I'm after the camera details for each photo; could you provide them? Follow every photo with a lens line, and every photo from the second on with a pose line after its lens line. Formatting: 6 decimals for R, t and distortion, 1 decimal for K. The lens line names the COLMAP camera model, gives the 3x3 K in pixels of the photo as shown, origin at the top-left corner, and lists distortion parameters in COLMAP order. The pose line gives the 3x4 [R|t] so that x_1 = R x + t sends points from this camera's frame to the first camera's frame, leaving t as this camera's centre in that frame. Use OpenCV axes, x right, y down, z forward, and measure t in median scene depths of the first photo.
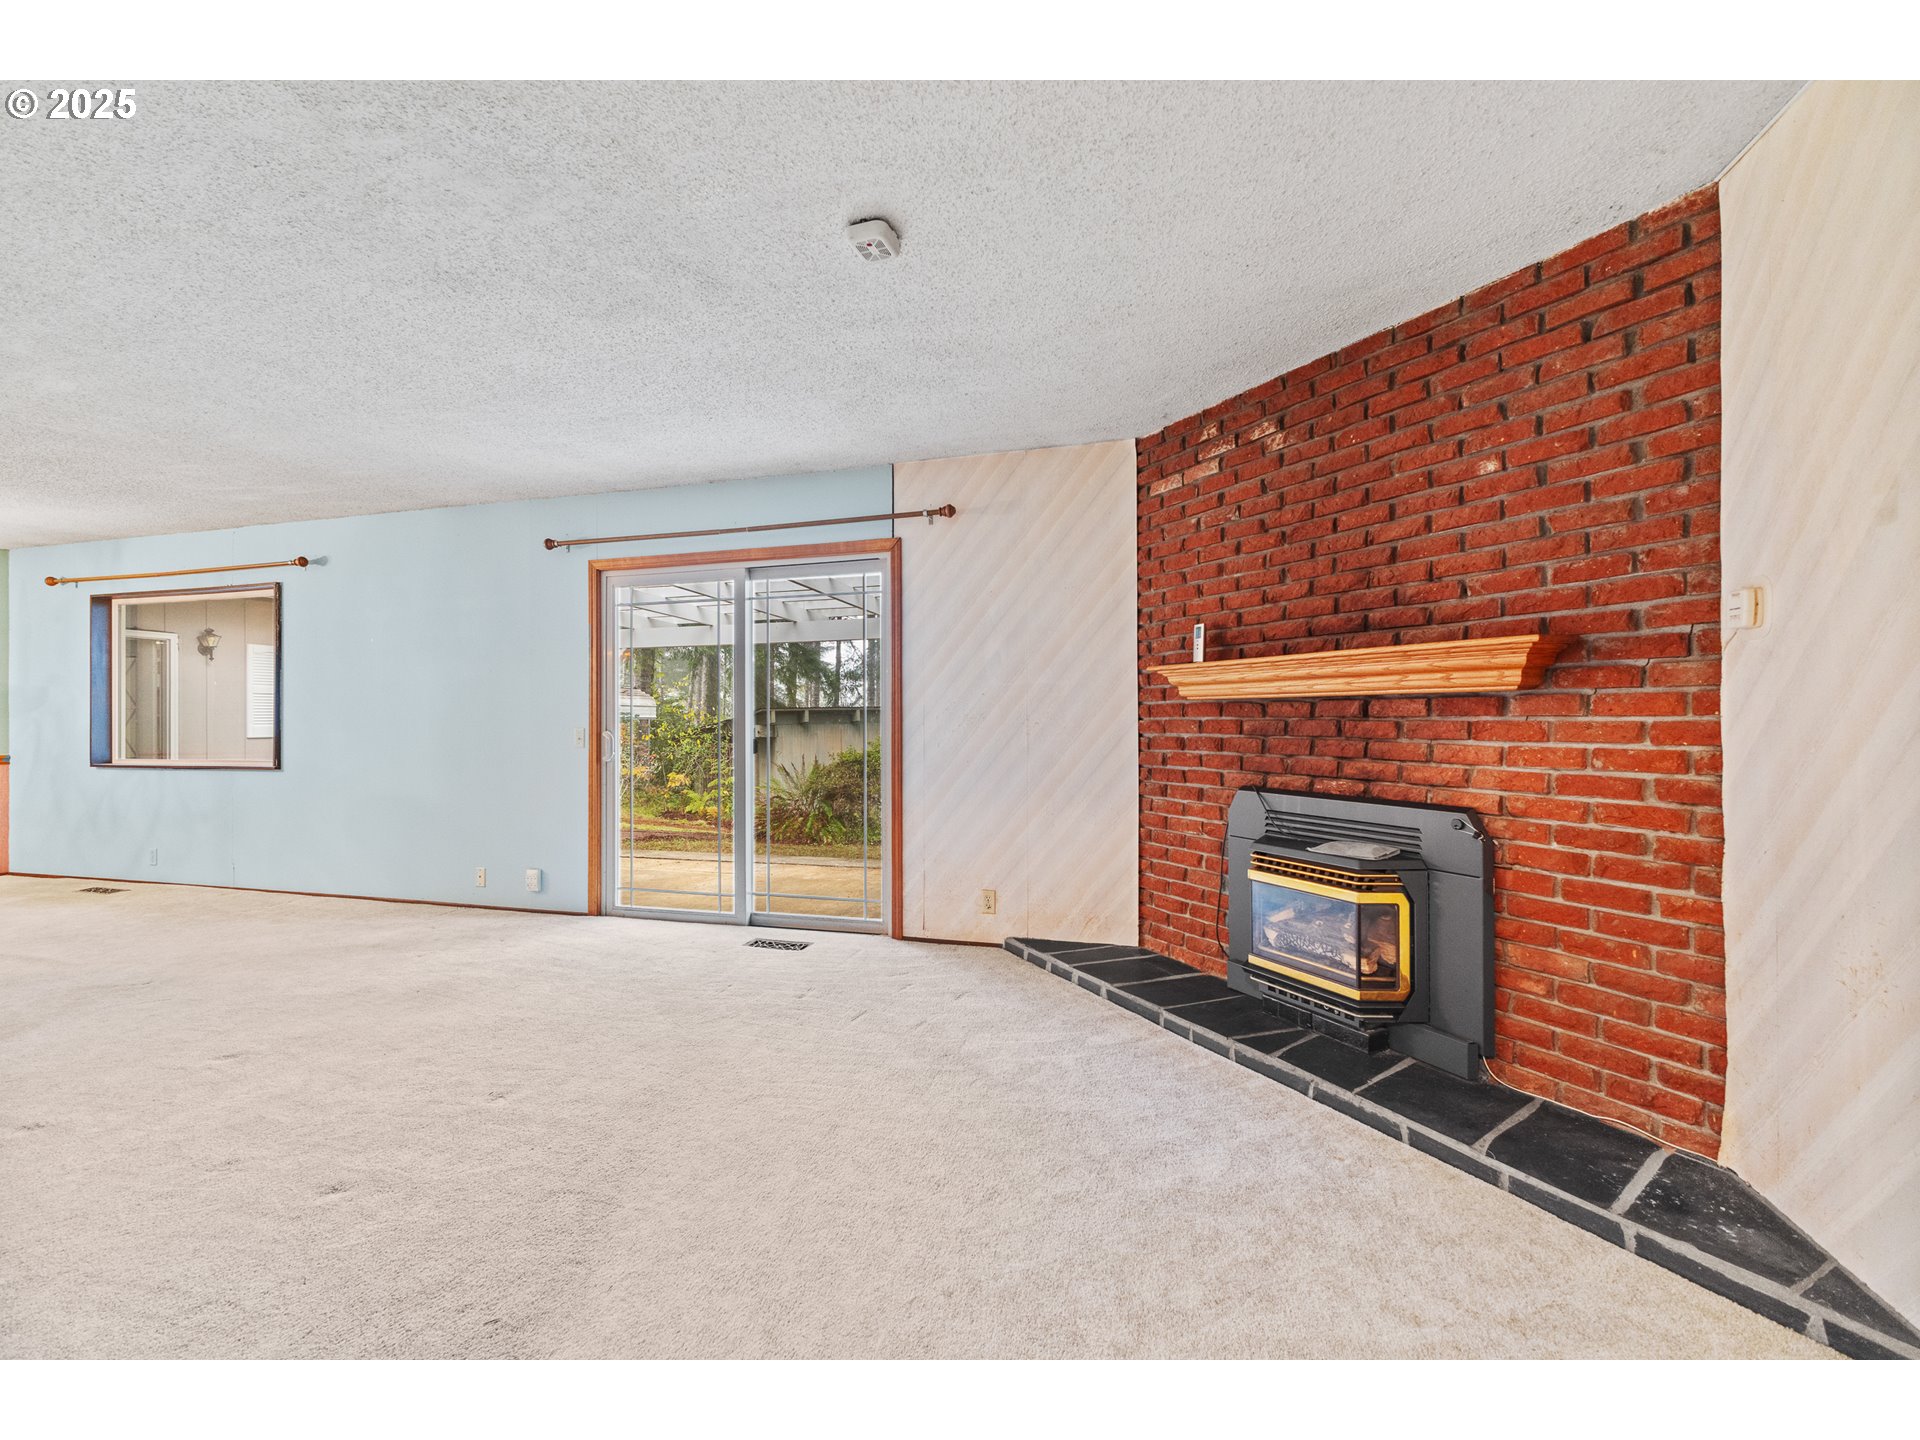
lens RADIAL K [[785.3, 0, 956.2], [0, 785.3, 719.7], [0, 0, 1]] dist [0.021440, 0.000112]
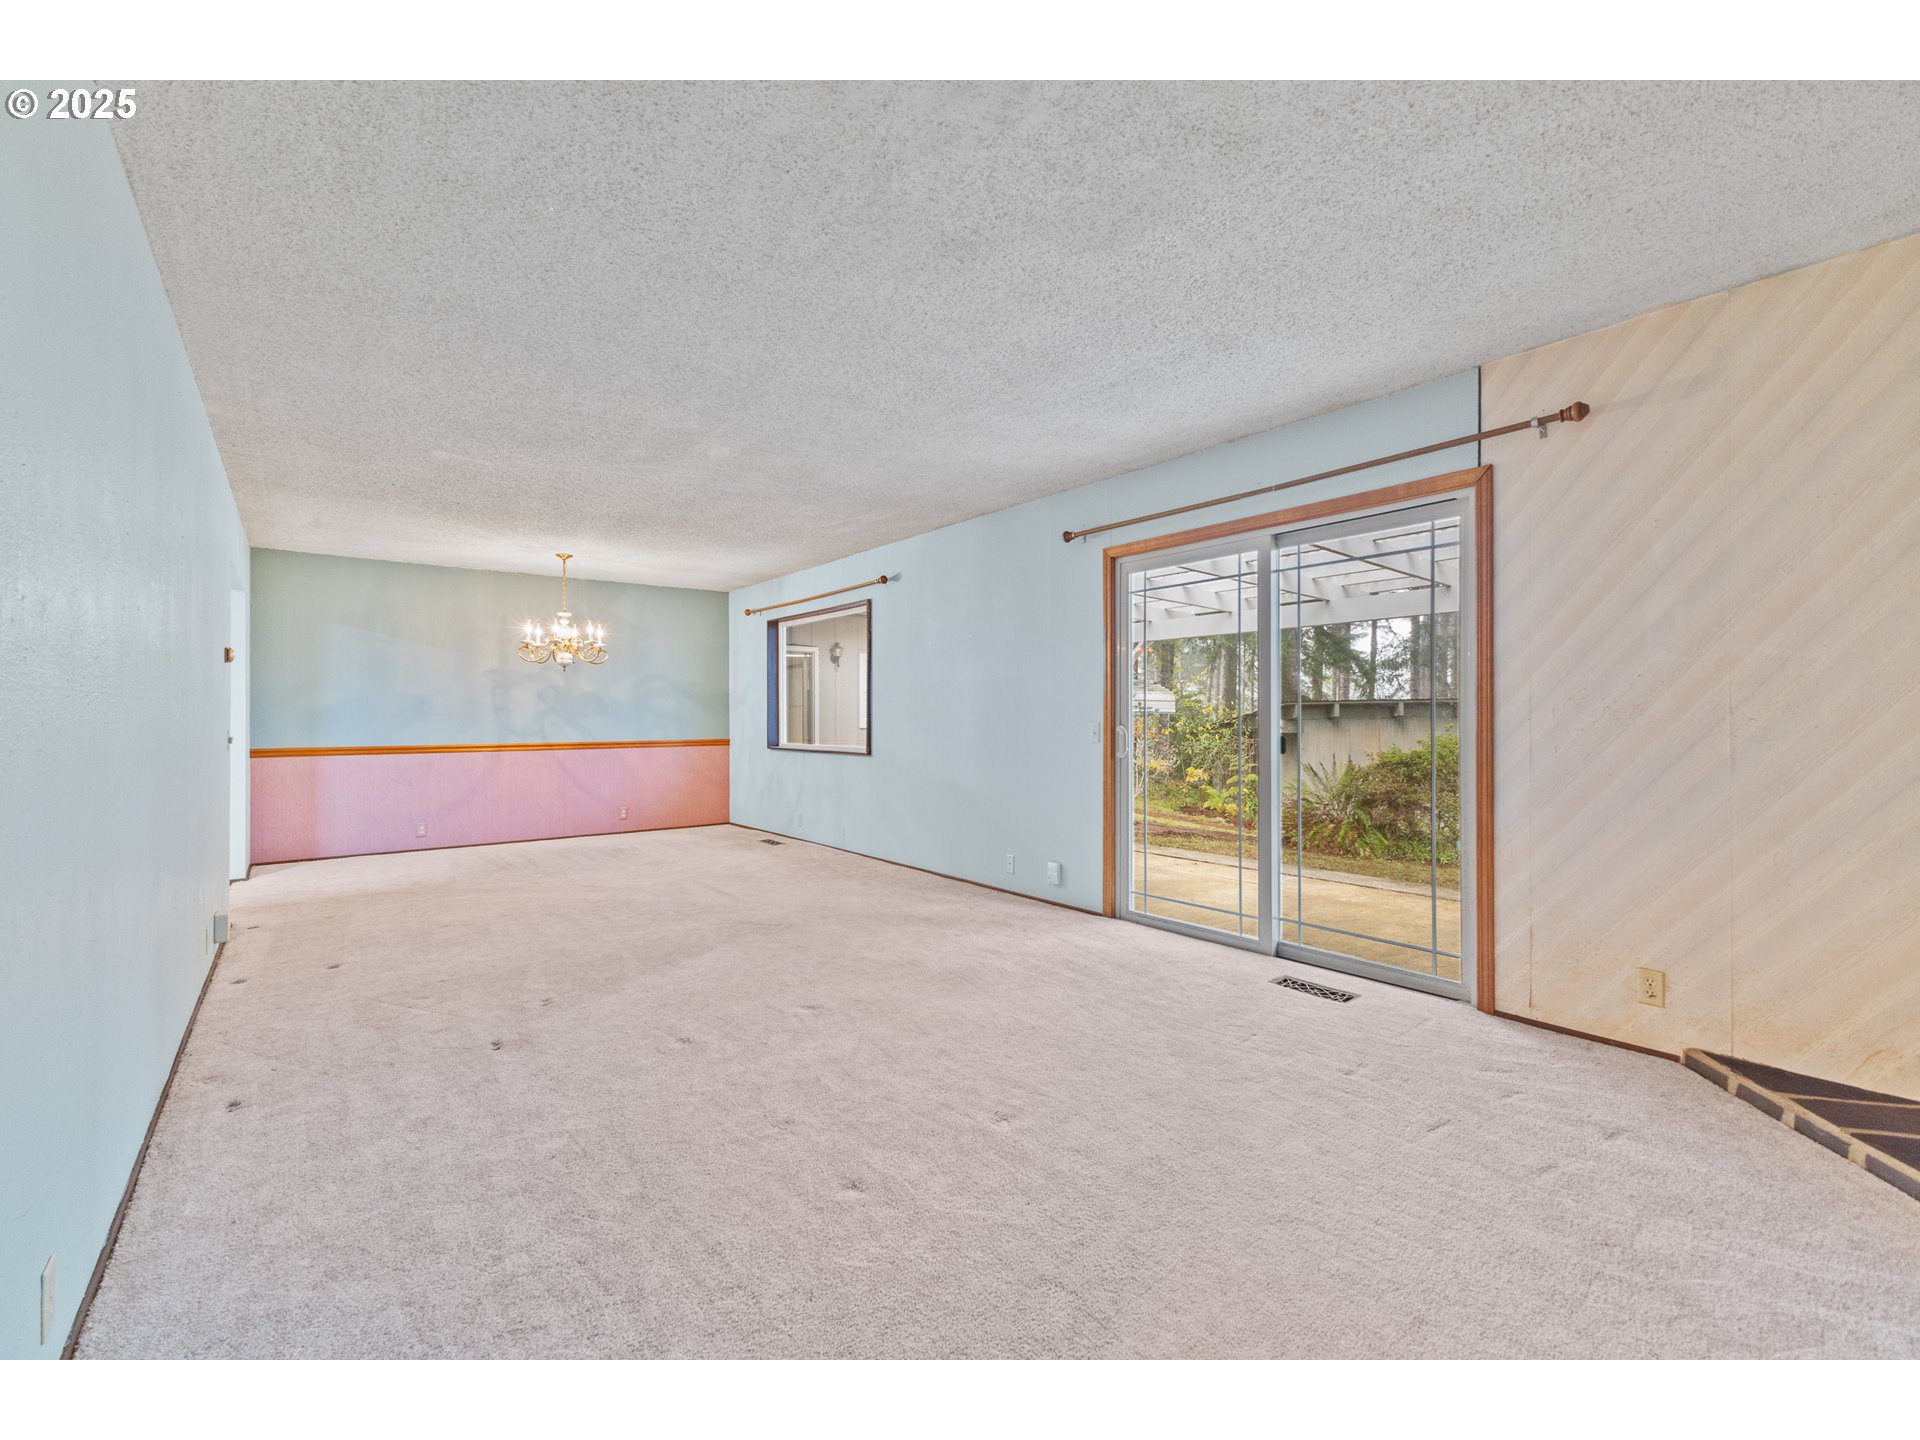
lens RADIAL K [[804.0, 0, 956.4], [0, 804.0, 713.2], [0, 0, 1]] dist [-0.001000, -0.000526]
pose [[0.808170, -0.000329, -0.588950, -0.037730], [-0.000382, 0.999999, -0.001083, 0.000537], [0.588950, 0.001100, 0.808169, 0.118460]]
